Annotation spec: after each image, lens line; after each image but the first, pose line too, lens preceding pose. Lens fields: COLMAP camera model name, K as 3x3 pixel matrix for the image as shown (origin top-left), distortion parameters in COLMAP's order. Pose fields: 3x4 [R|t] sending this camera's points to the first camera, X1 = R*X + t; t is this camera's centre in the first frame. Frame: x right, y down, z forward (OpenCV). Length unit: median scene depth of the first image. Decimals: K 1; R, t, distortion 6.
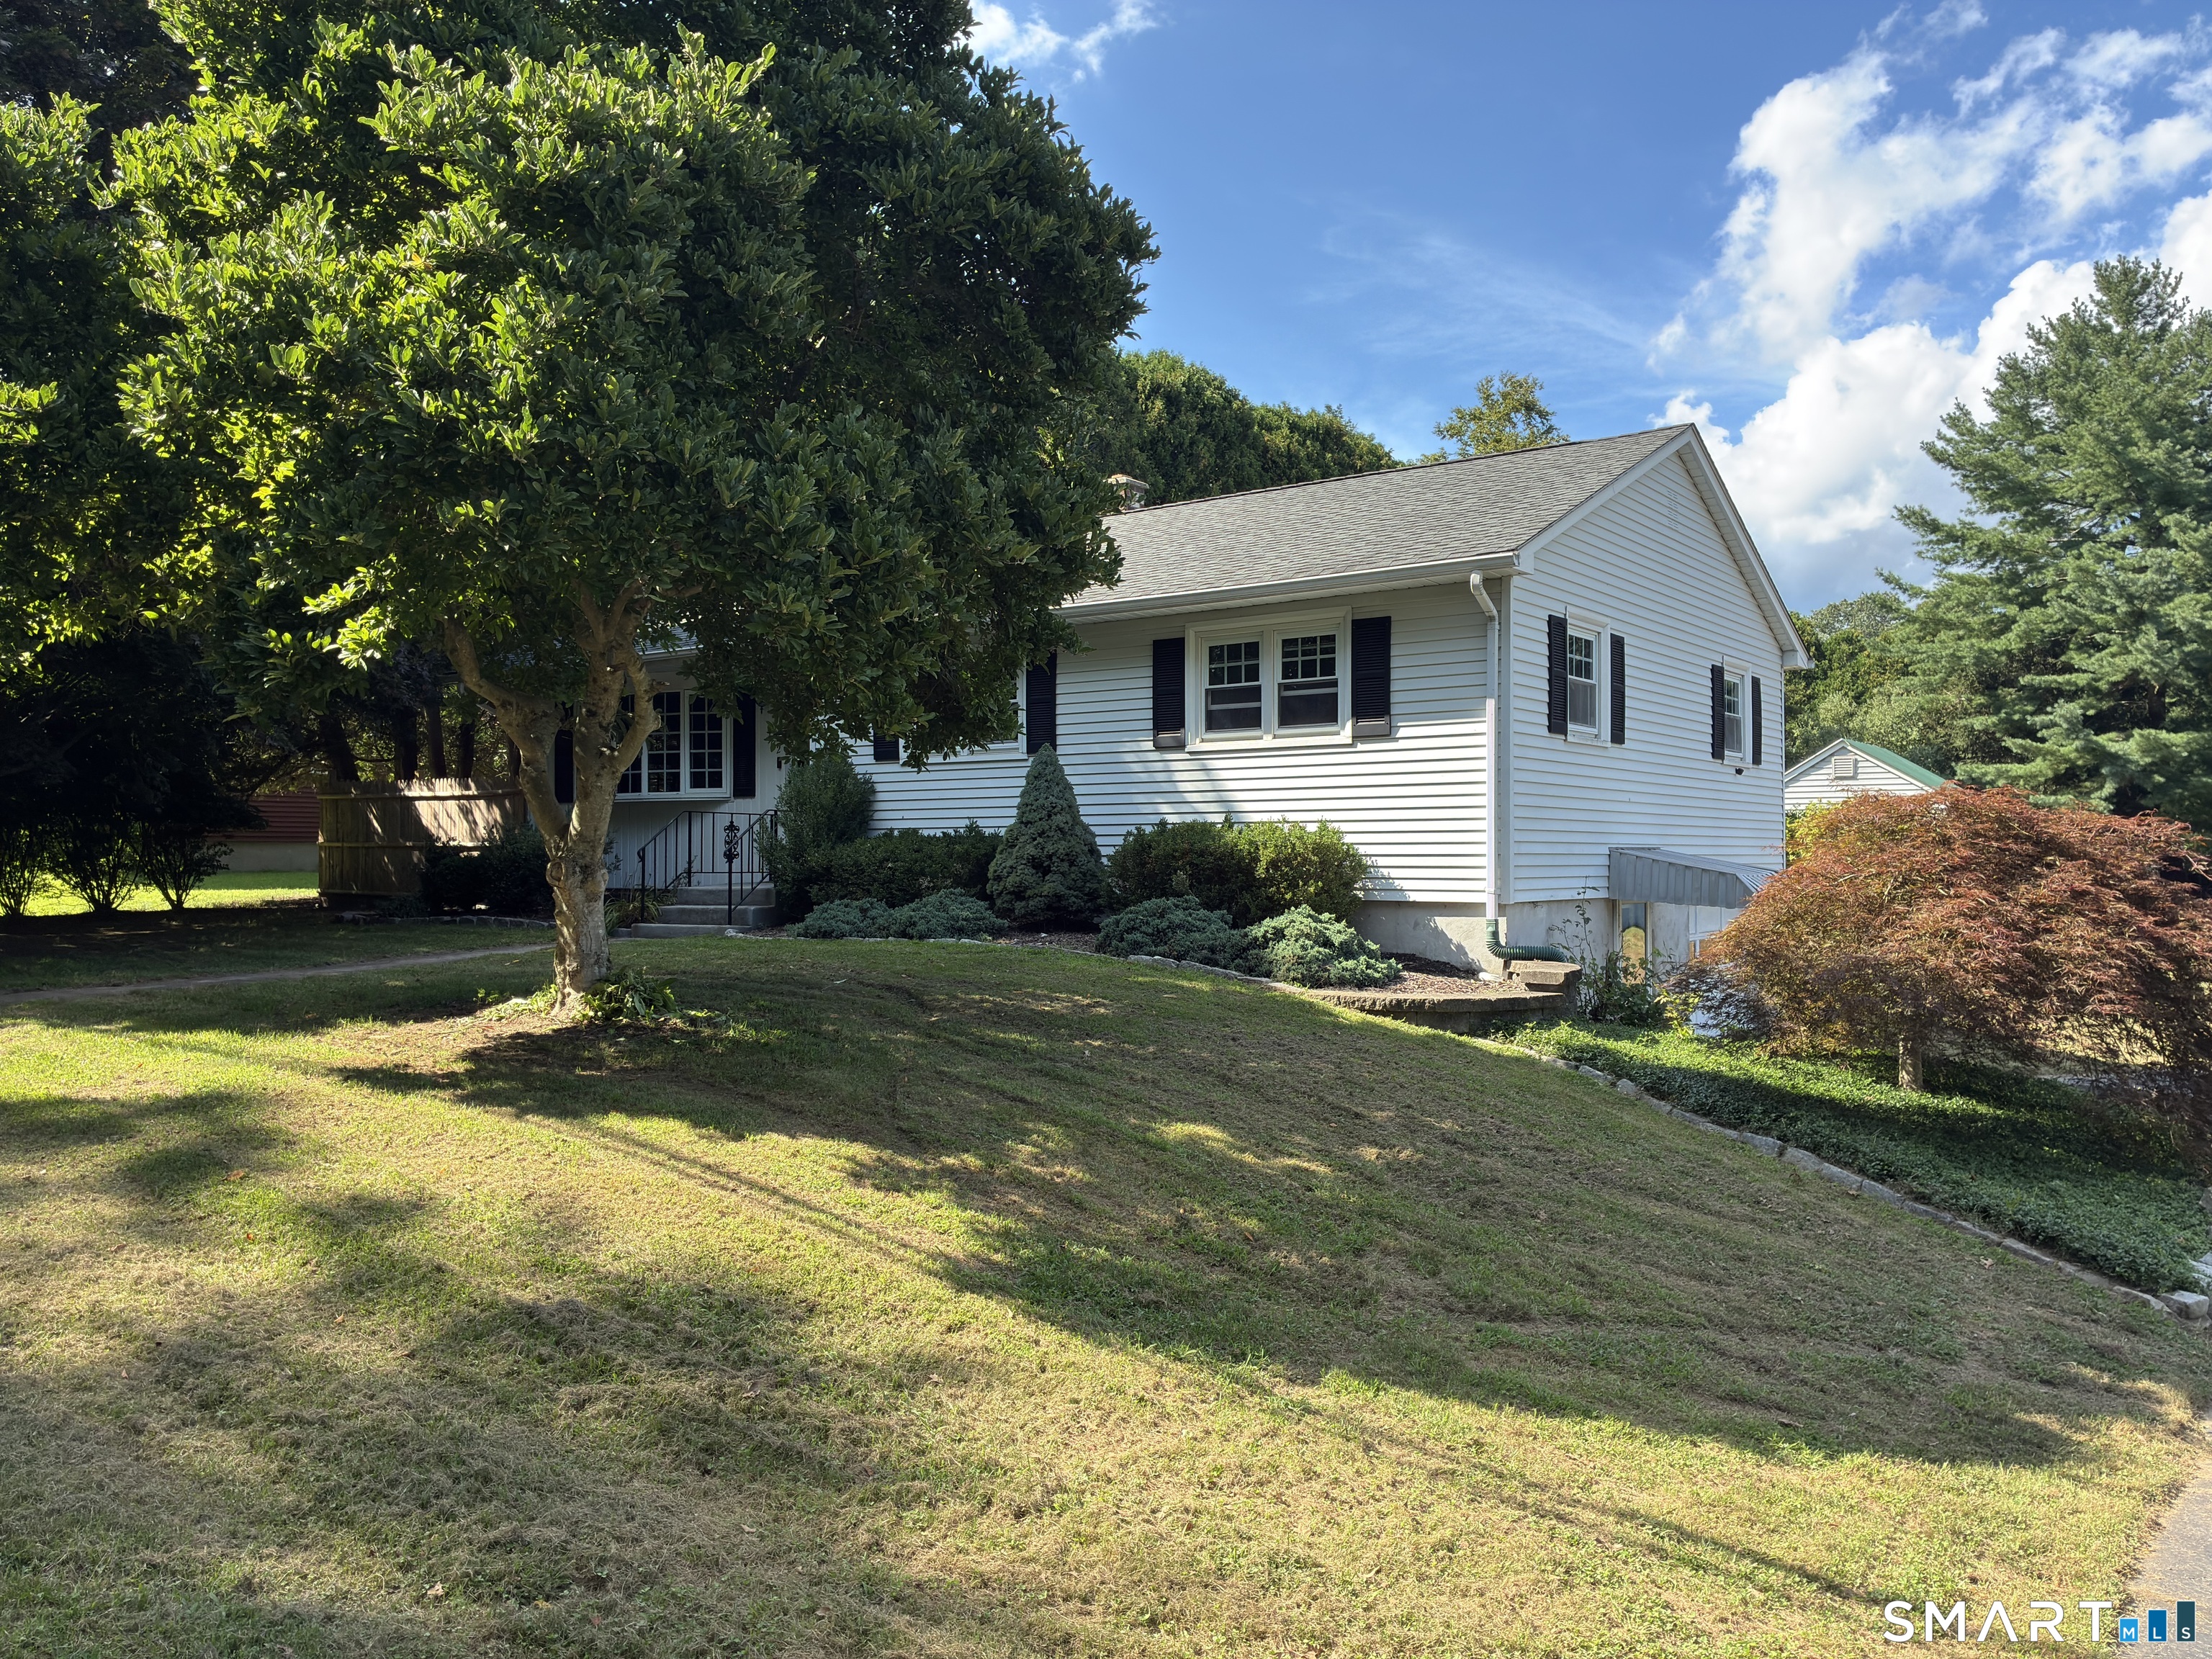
lens RADIAL K [[1678.0, 0, 1115.7], [0, 1678.0, 832.6], [0, 0, 1]] dist [0.056861, -0.066604]
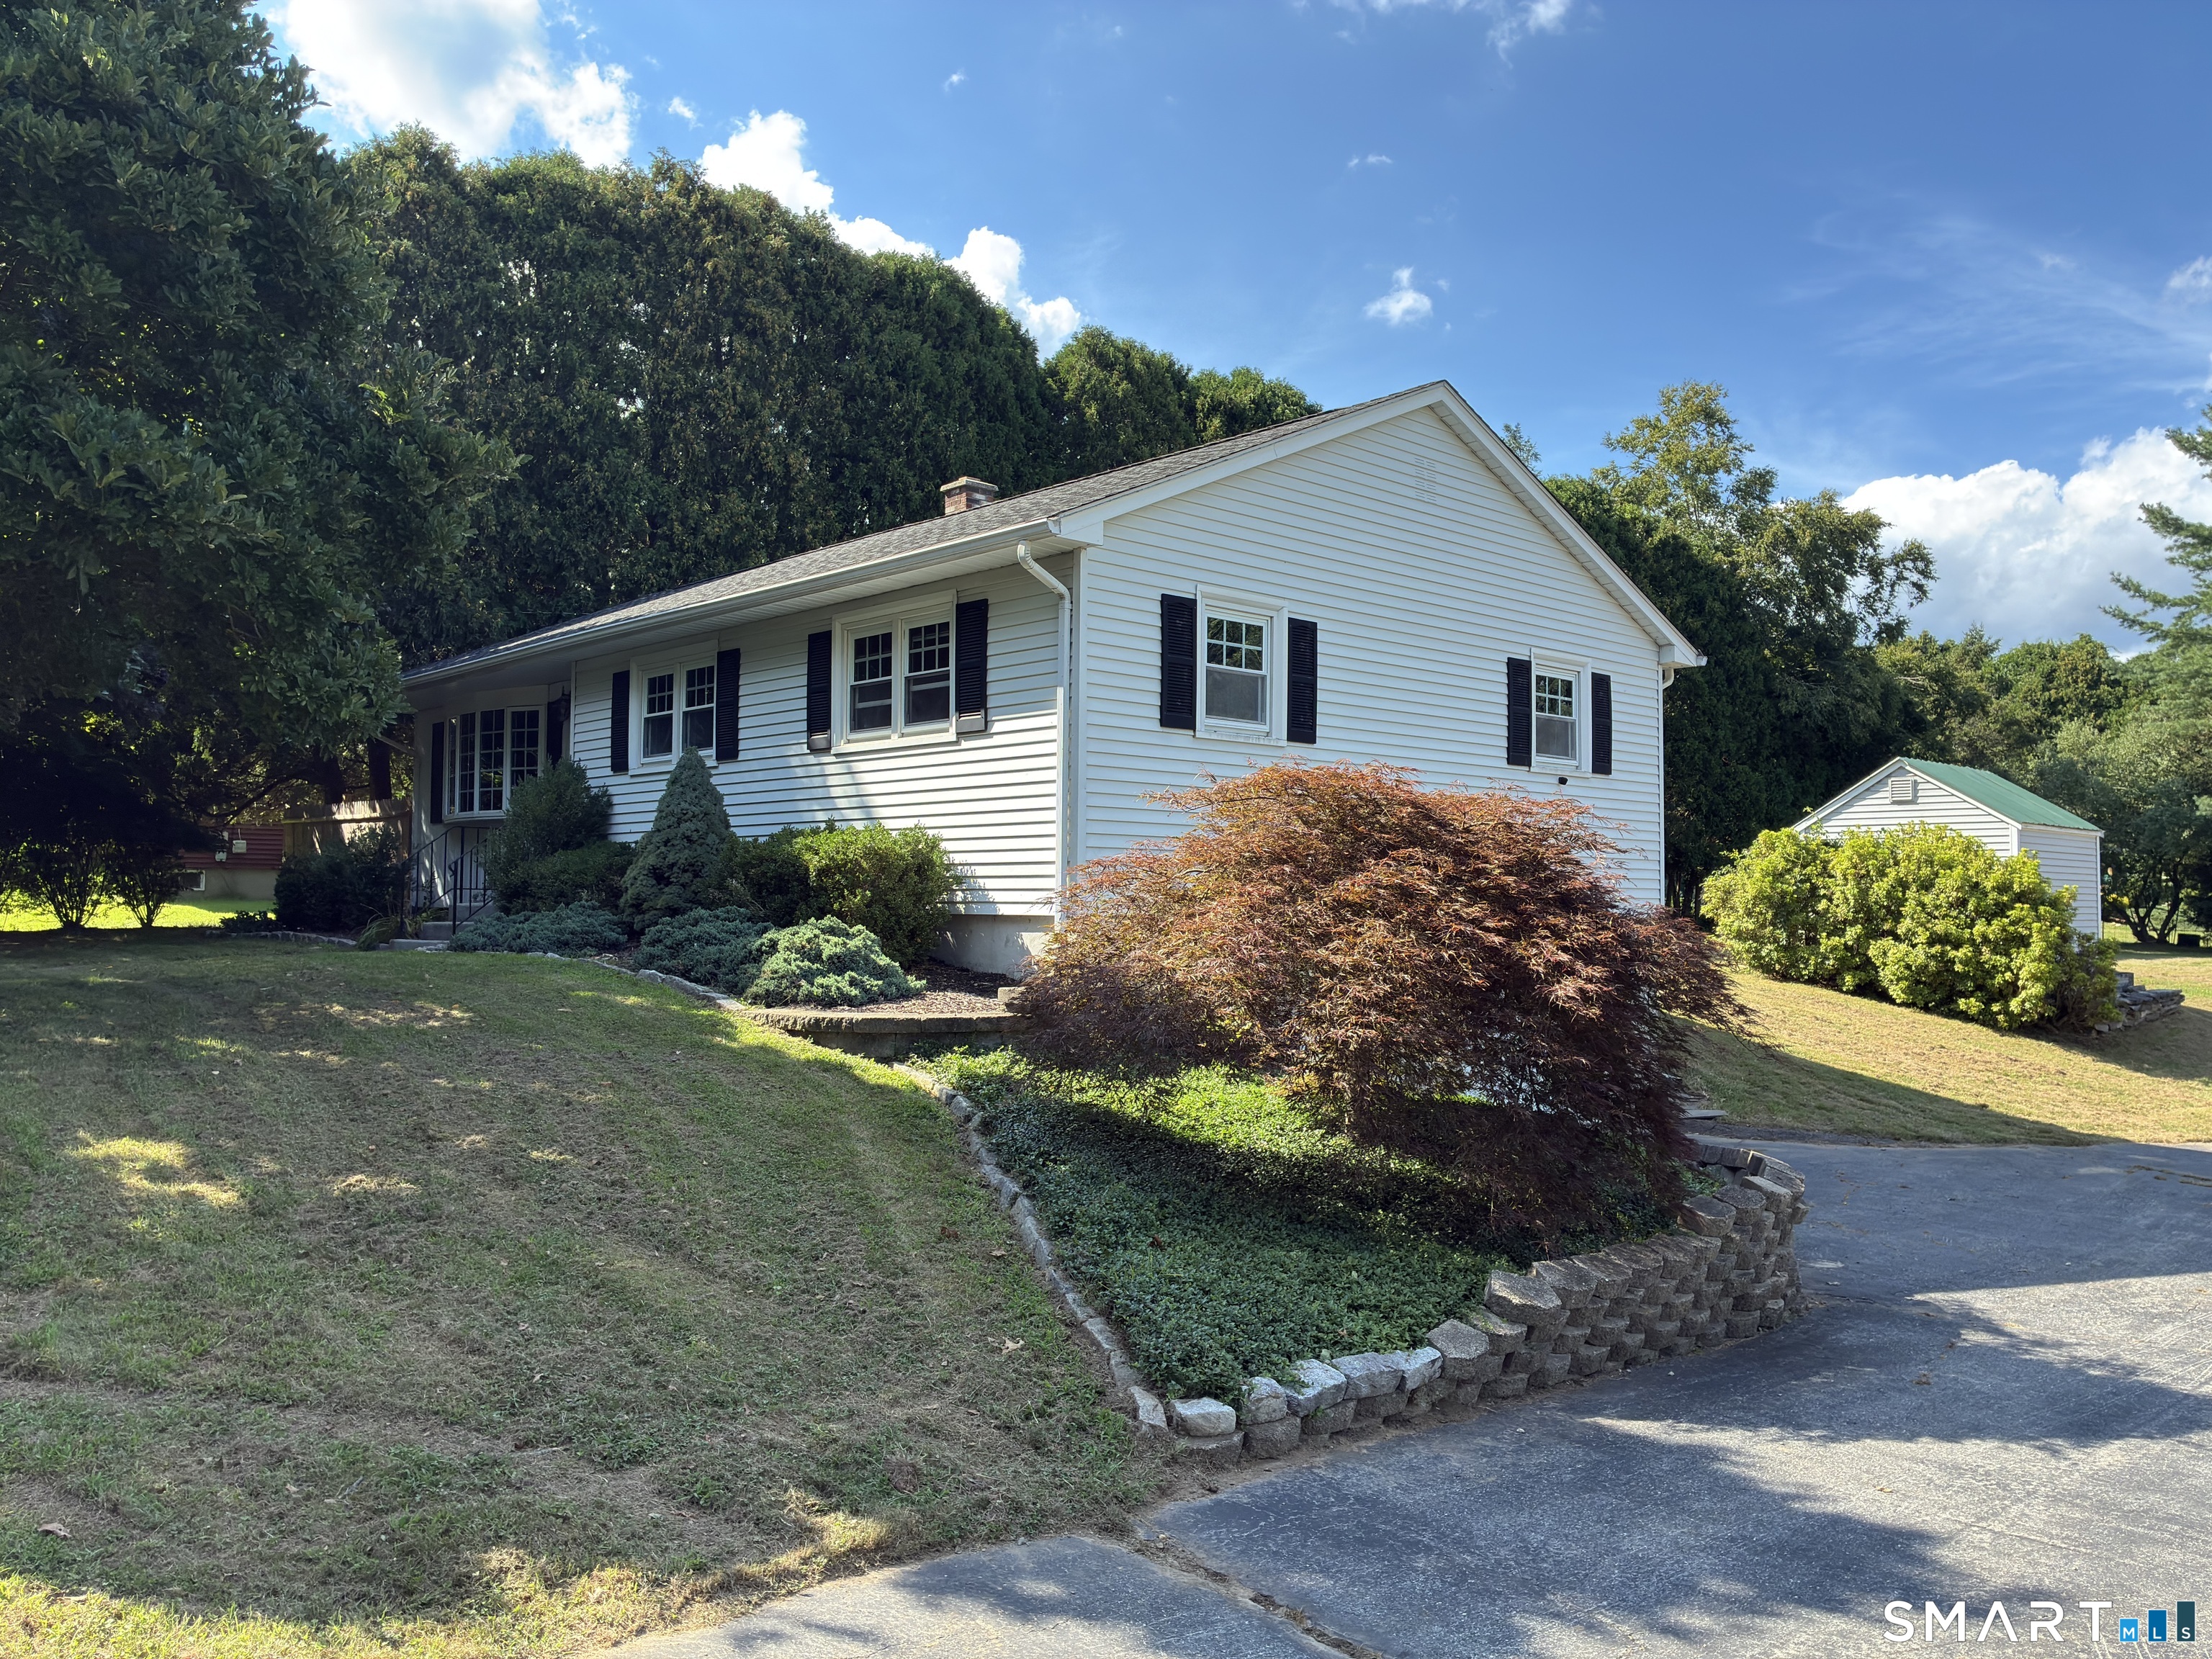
lens RADIAL K [[1678.0, 0, 1109.6], [0, 1678.0, 828.1], [0, 0, 1]] dist [0.056861, -0.066604]
pose [[0.982347, 0.000042, -0.187066, 0.375799], [-0.005835, 0.999520, -0.030416, 0.020056], [0.186975, 0.030971, 0.981876, 0.125648]]
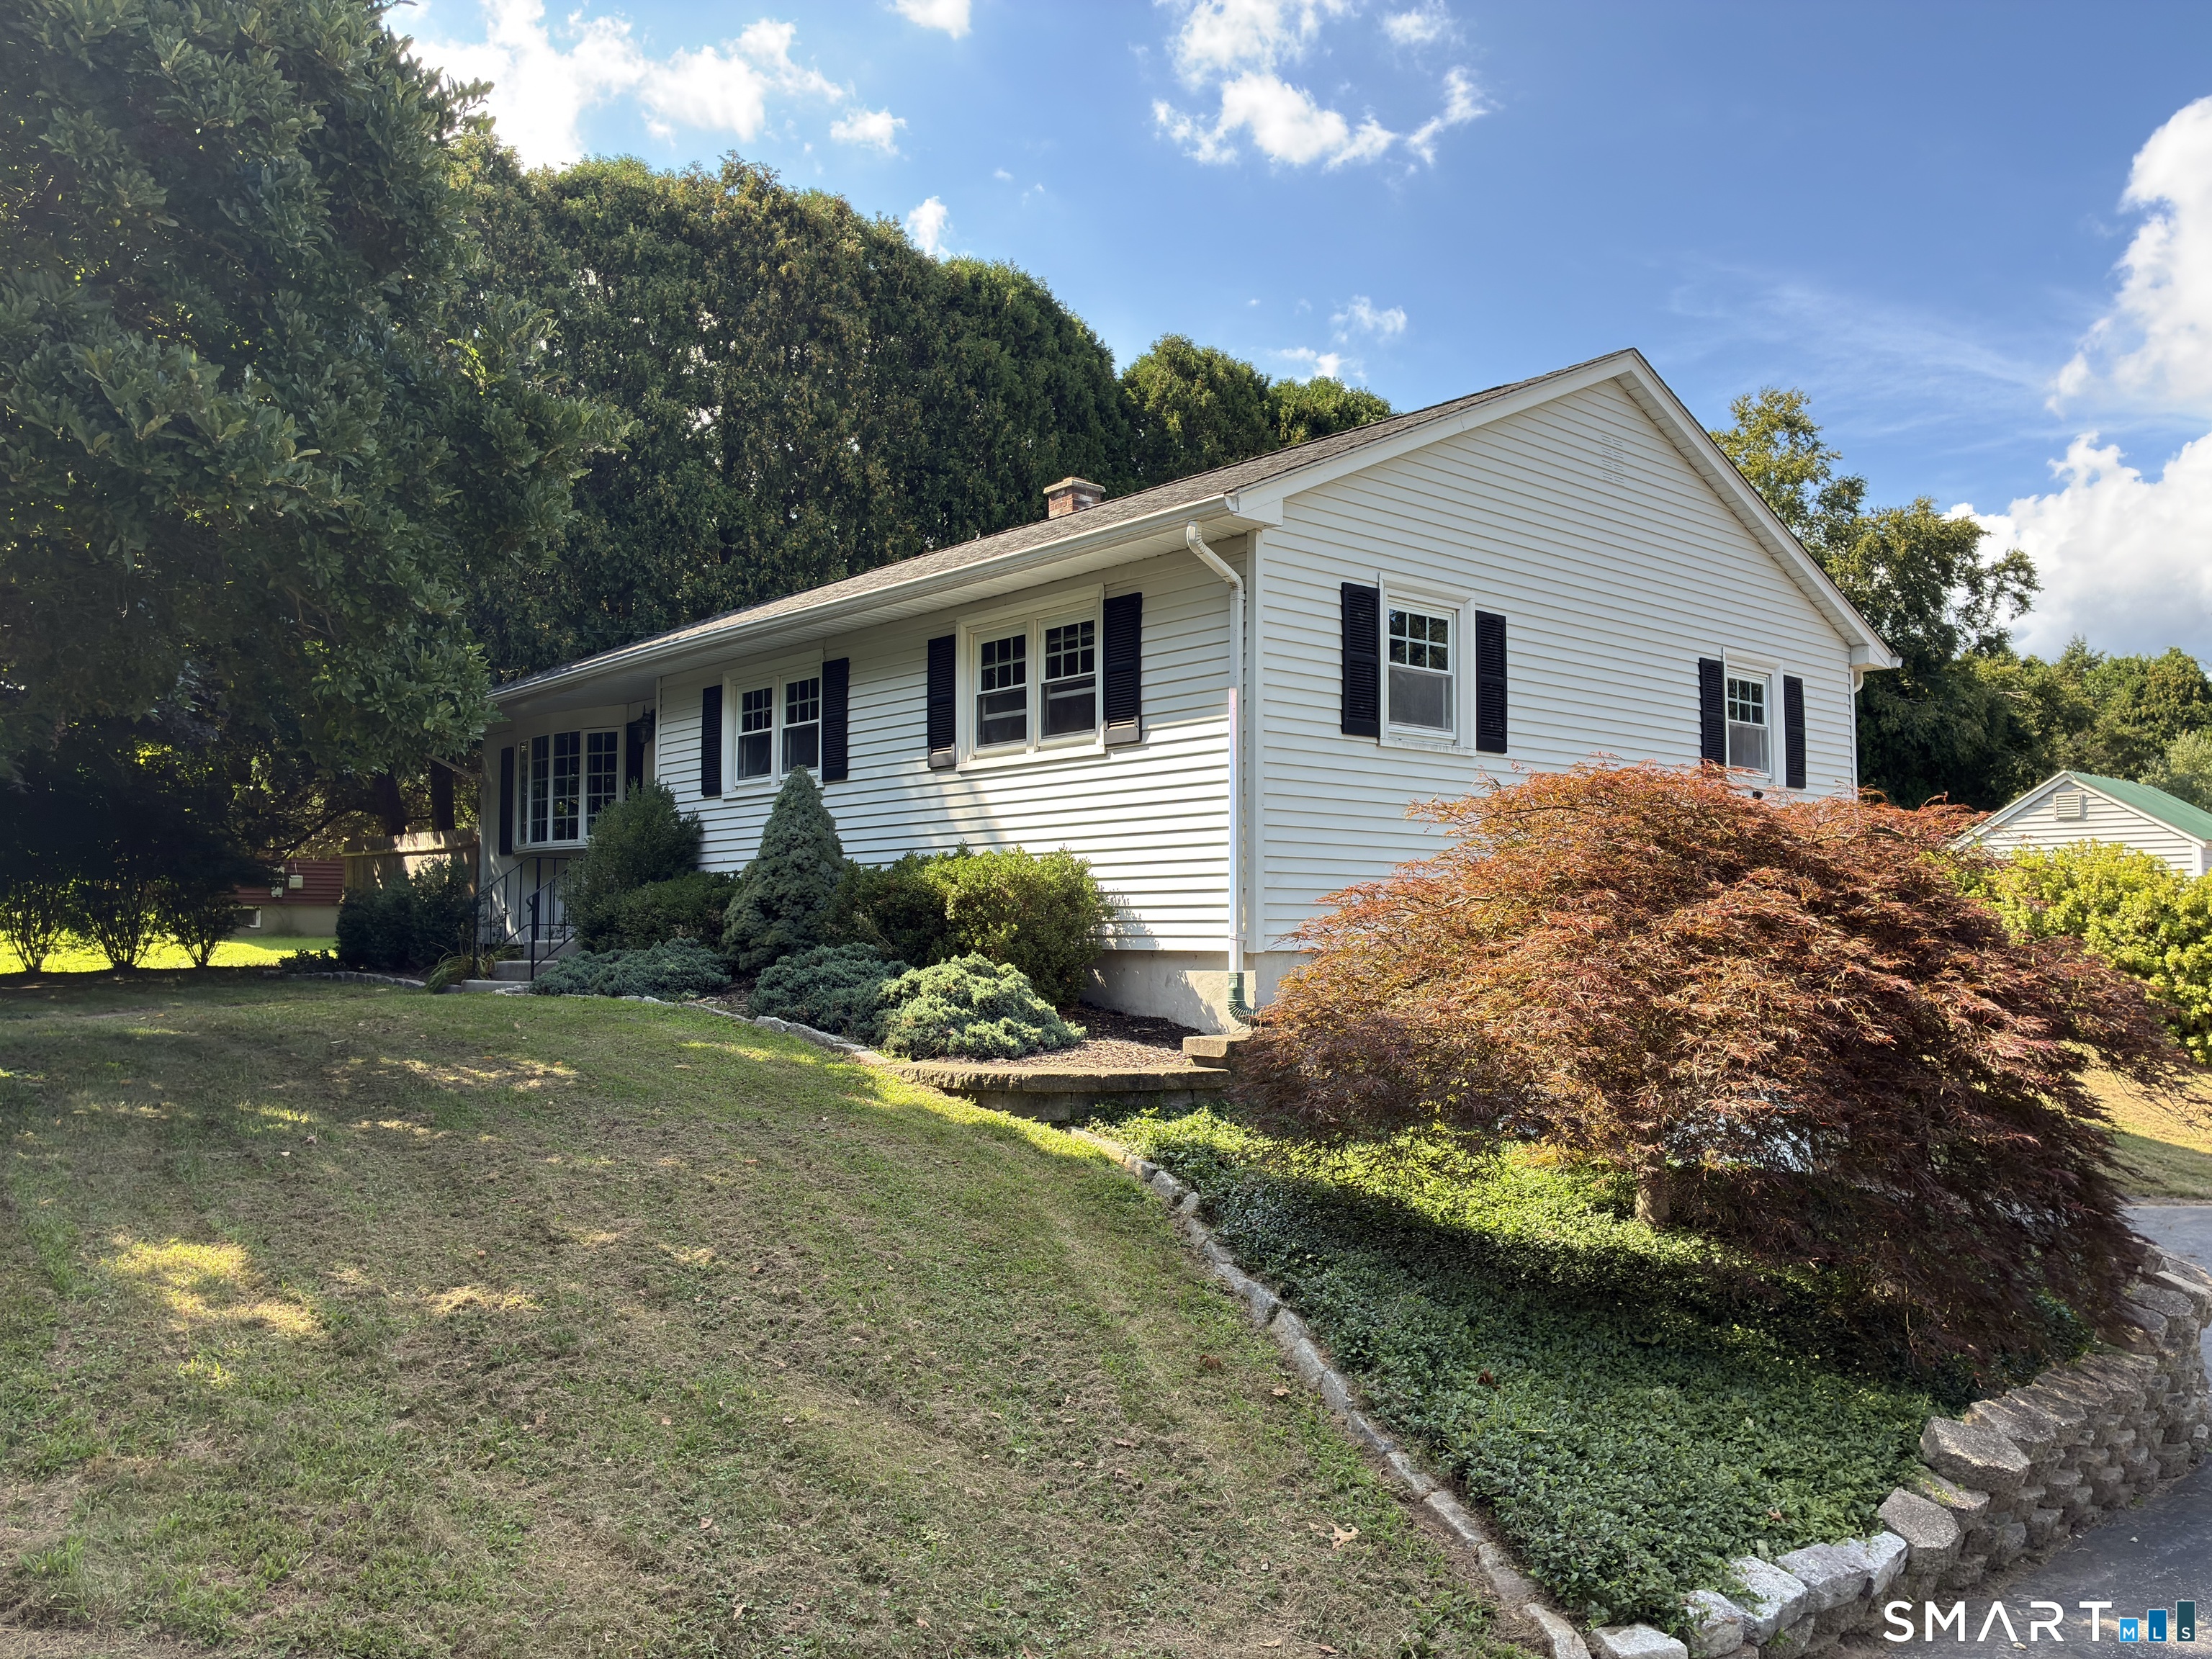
lens RADIAL K [[1678.0, 0, 1117.3], [0, 1678.0, 832.1], [0, 0, 1]] dist [0.056861, -0.066604]
pose [[0.978160, -0.011395, -0.207540, 0.299713], [0.001995, 0.998965, -0.045445, 0.019712], [0.207843, 0.044038, 0.977170, 0.214870]]
